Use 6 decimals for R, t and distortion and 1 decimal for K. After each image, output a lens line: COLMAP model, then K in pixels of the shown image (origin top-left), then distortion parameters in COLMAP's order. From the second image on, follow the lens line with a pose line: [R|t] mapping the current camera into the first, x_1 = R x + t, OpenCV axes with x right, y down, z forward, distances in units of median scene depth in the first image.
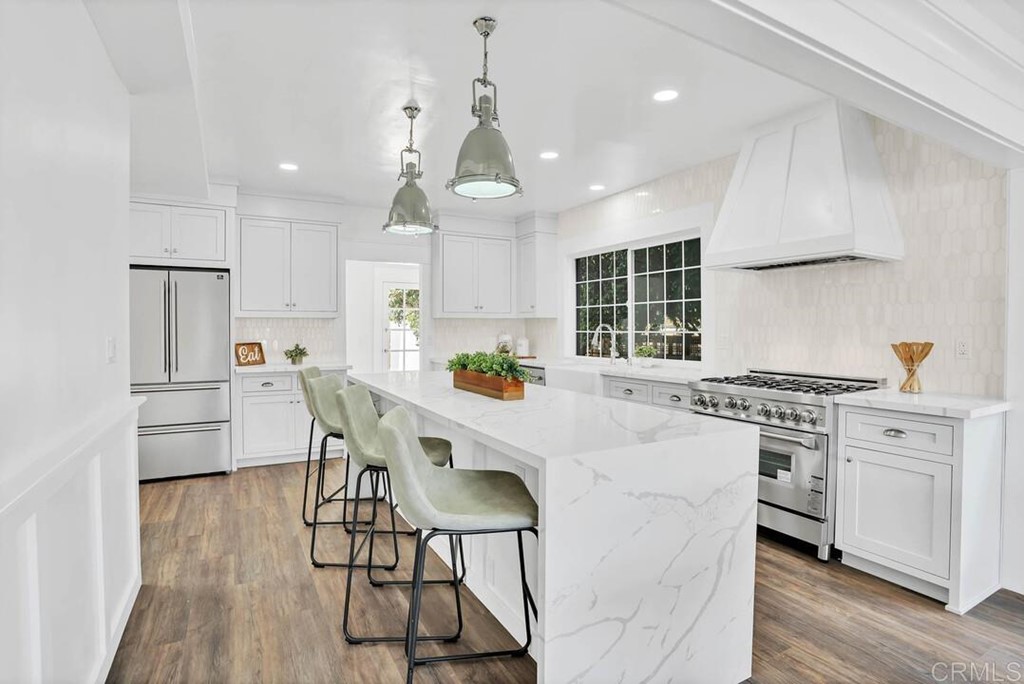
lens RADIAL K [[512.5, 0, 510.0], [0, 512.5, 338.6], [0, 0, 1]] dist [-0.077554, 0.034069]
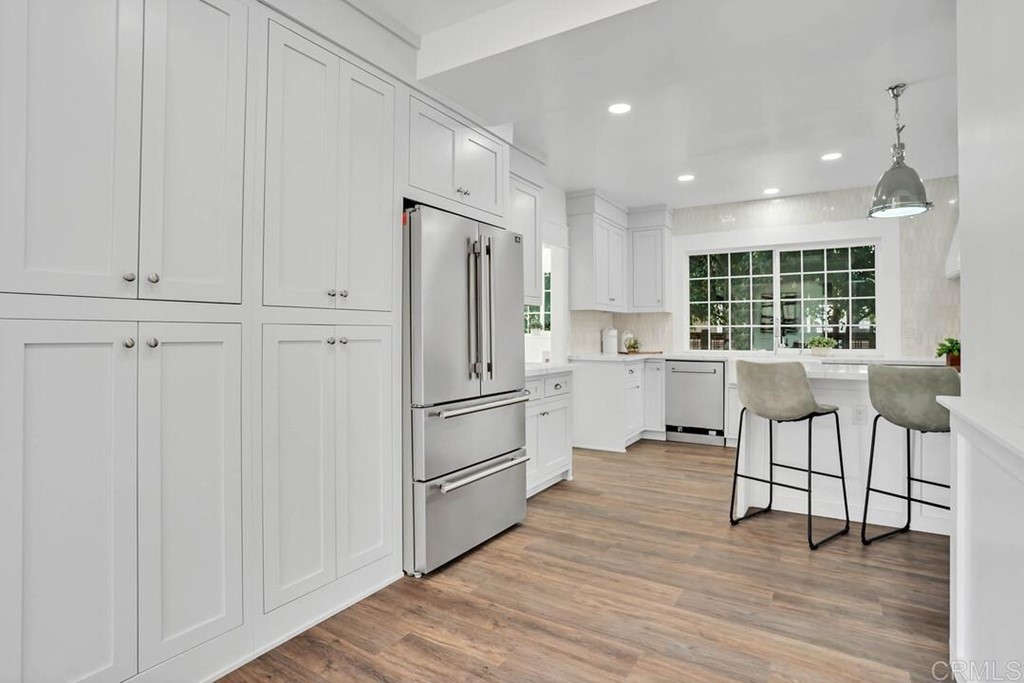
lens RADIAL K [[512.5, 0, 510.0], [0, 512.5, 338.1], [0, 0, 1]] dist [-0.077554, 0.034069]
pose [[0.878333, -0.005167, 0.478022, -0.980886], [0.010172, 0.999917, -0.007881, 0.019469], [-0.477941, 0.011785, 0.878313, 0.408983]]
